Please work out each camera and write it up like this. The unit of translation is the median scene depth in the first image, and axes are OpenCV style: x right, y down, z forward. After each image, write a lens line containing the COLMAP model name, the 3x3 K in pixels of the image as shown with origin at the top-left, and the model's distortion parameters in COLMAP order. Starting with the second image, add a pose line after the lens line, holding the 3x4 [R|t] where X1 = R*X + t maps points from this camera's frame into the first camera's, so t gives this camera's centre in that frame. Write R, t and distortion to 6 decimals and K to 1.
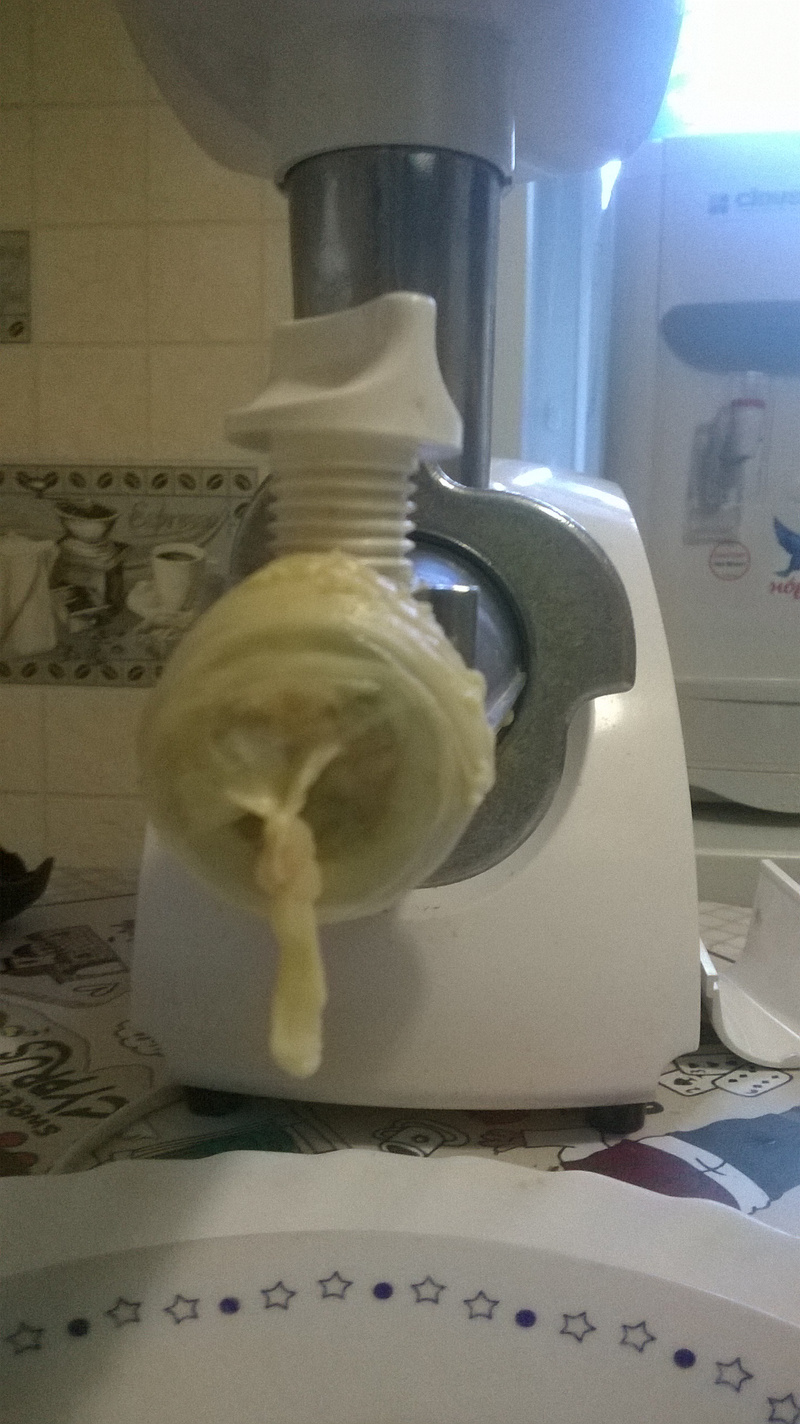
lens RADIAL K [[1214.4, 0, 400.0], [0, 1214.4, 712.0], [0, 0, 1]] dist [0.099044, -0.168014]
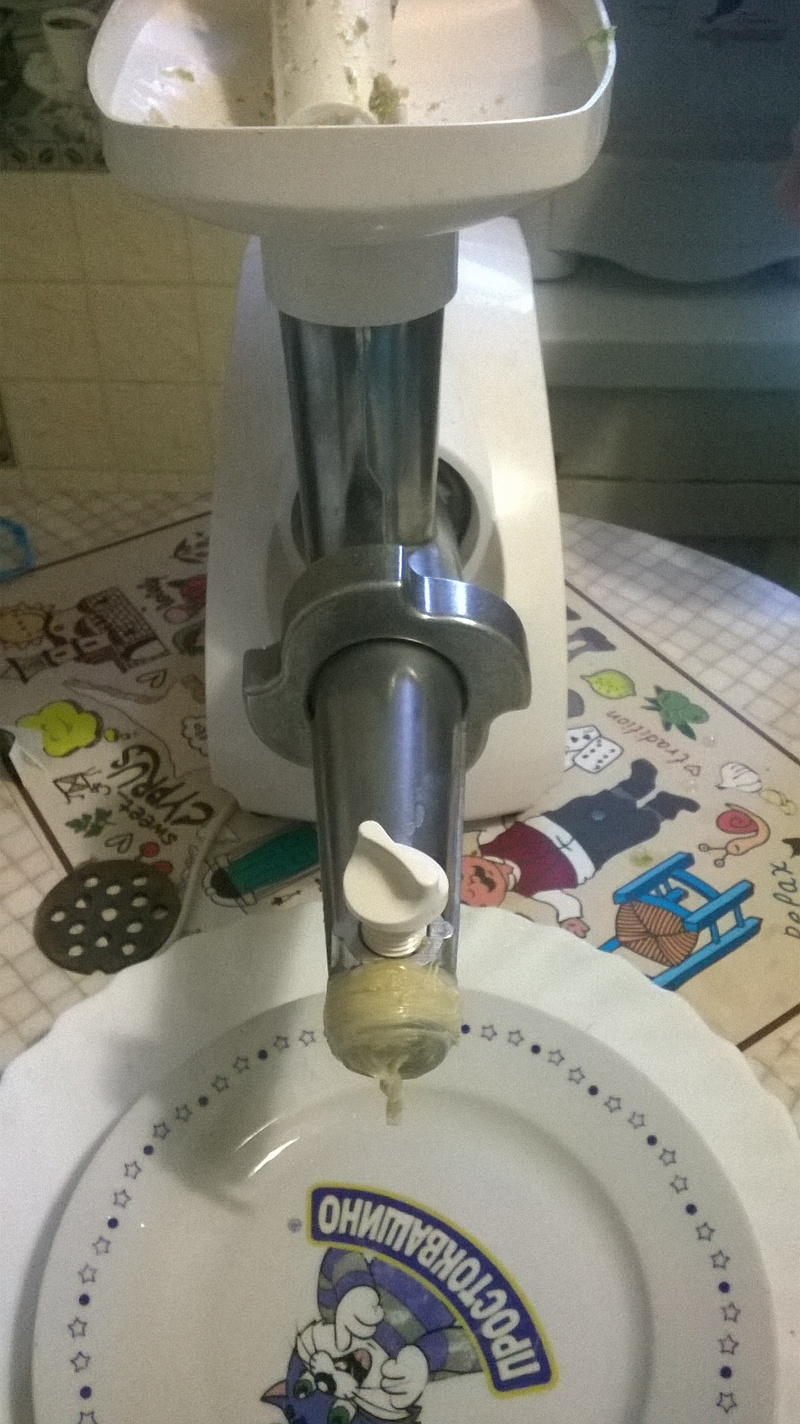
lens RADIAL K [[1214.4, 0, 400.0], [0, 1214.4, 712.0], [0, 0, 1]] dist [0.099044, -0.168014]
pose [[0.996349, -0.067239, 0.052613, -0.051361], [0.025102, 0.819707, 0.572232, -0.695097], [-0.081603, -0.568822, 0.818402, -0.254406]]
